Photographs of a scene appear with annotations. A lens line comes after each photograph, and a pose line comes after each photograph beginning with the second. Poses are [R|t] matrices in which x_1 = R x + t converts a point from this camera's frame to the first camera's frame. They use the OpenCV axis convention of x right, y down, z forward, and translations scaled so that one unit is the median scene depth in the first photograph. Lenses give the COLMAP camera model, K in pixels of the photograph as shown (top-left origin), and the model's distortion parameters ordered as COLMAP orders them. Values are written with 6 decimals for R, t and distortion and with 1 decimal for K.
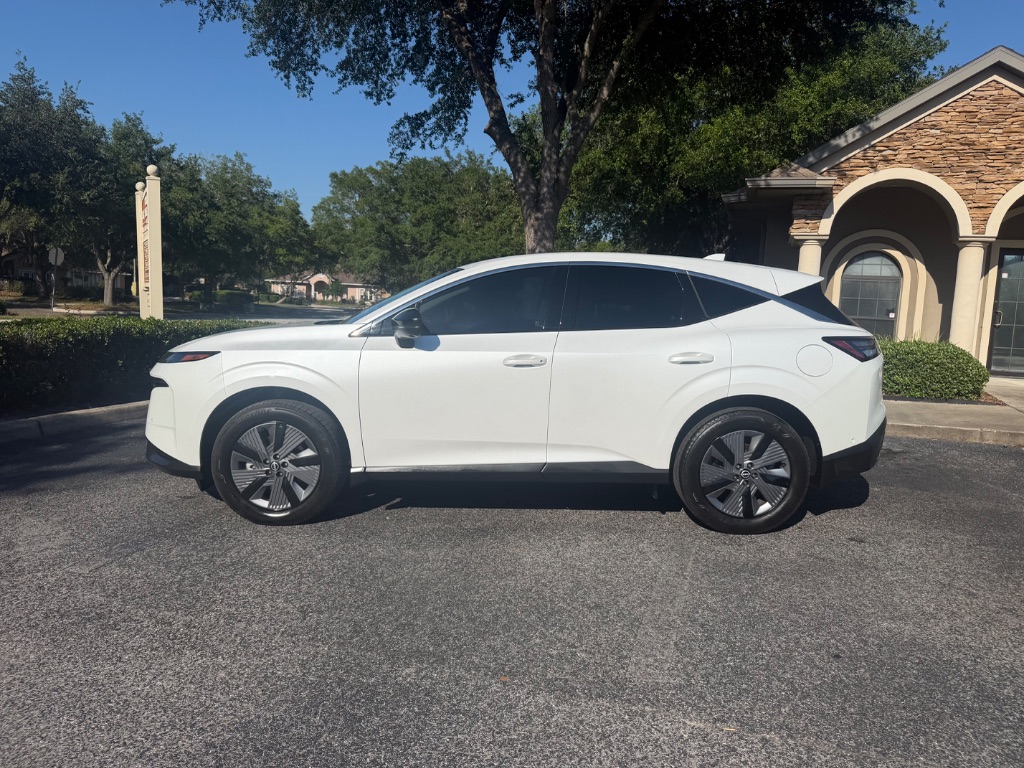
lens RADIAL K [[714.0, 0, 508.6], [0, 714.0, 393.3], [0, 0, 1]] dist [0.033227, -0.050191]
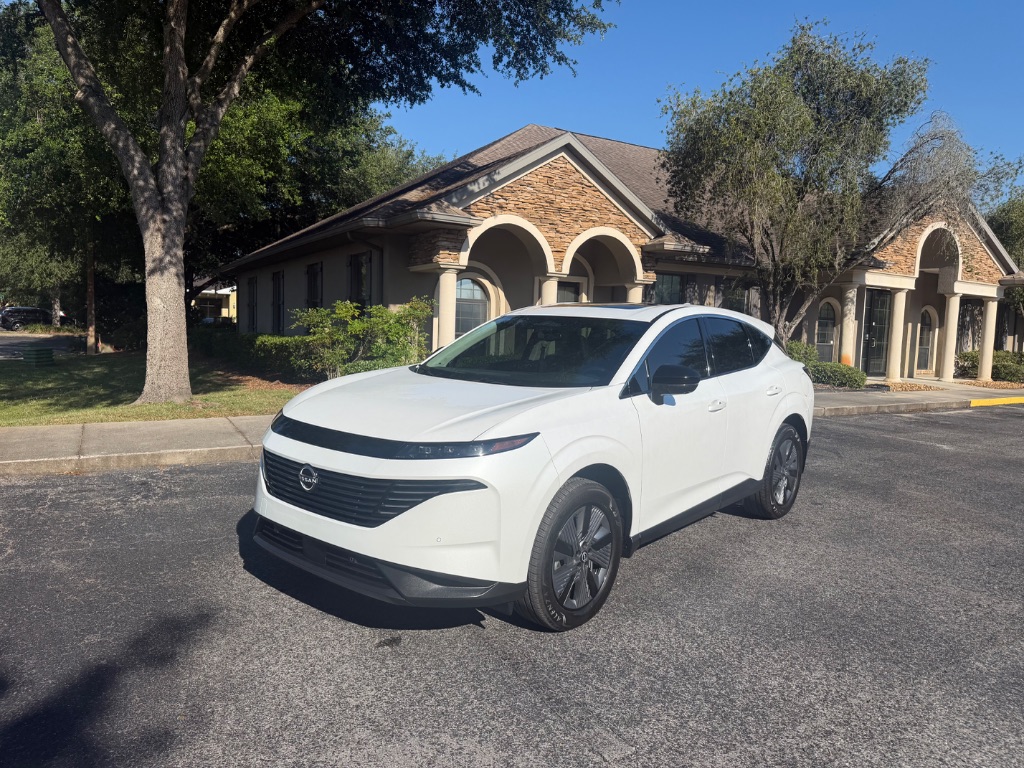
lens RADIAL K [[714.0, 0, 515.5], [0, 714.0, 393.7], [0, 0, 1]] dist [0.033227, -0.050191]
pose [[0.648042, -0.086900, 0.756630, -0.403665], [0.088320, 0.995341, 0.038672, -0.053076], [-0.756466, 0.041764, 0.652698, 0.198327]]
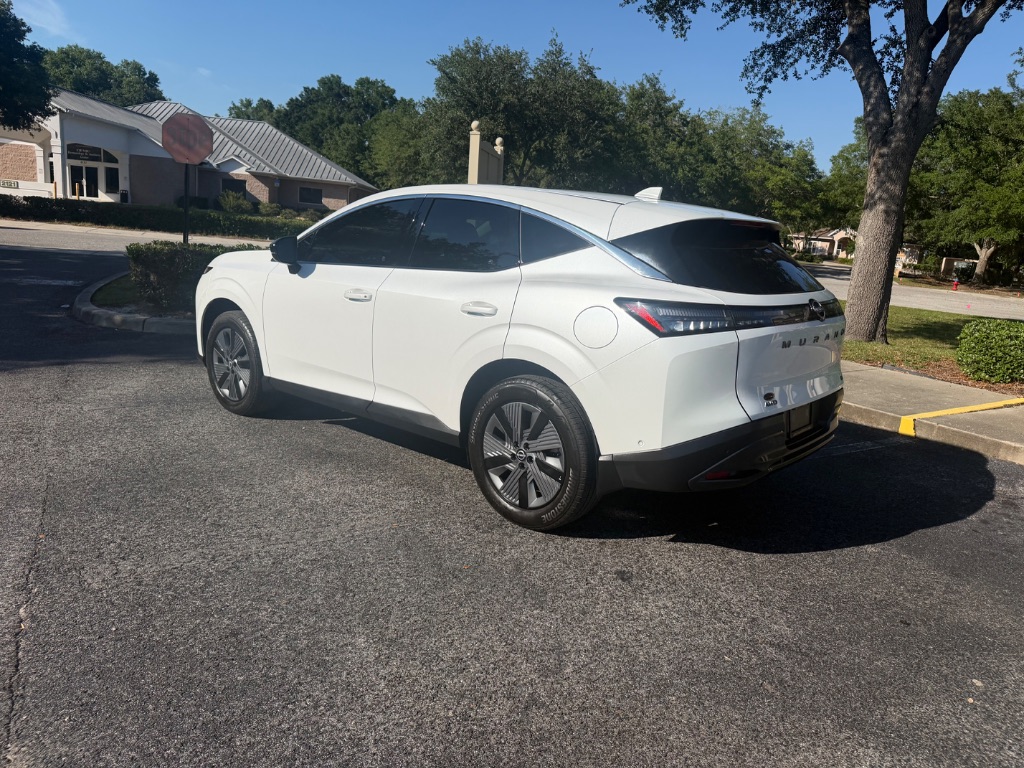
lens RADIAL K [[714.0, 0, 519.1], [0, 714.0, 397.9], [0, 0, 1]] dist [0.033227, -0.050191]
pose [[0.761870, 0.171418, -0.624635, 0.331675], [-0.129795, 0.985189, 0.112054, -0.017860], [0.634592, -0.004296, 0.772835, 0.145744]]
